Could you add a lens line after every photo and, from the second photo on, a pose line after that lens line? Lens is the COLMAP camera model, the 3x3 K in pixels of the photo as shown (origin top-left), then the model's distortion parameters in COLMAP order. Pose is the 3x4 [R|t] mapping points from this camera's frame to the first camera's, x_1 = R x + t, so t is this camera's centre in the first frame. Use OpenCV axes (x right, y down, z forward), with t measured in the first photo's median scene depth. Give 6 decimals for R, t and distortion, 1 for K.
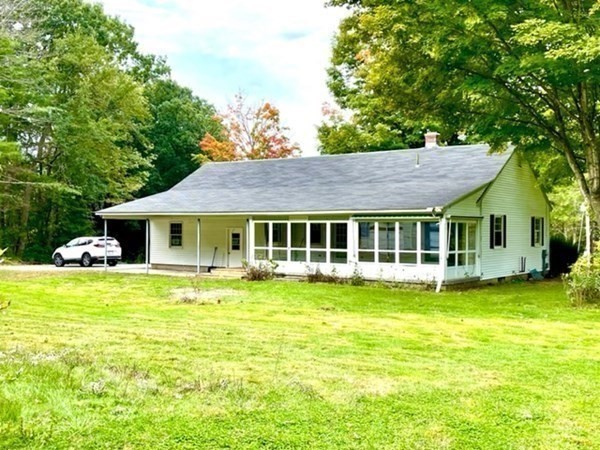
lens RADIAL K [[679.1, 0, 299.3], [0, 679.1, 228.1], [0, 0, 1]] dist [0.125249, 0.000000]
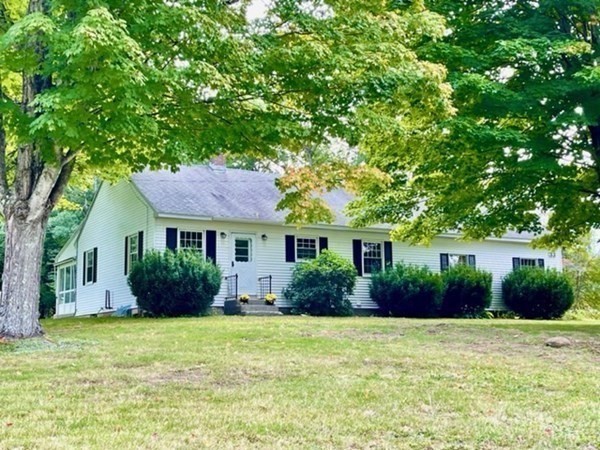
lens RADIAL K [[826.5, 0, 298.7], [0, 826.5, 225.7], [0, 0, 1]] dist [0.050874, 0.000000]
pose [[-0.363949, -0.117961, -0.923919, 1.285023], [0.022291, 0.990561, -0.135250, 0.113798], [0.931152, -0.069819, -0.357884, 1.712928]]
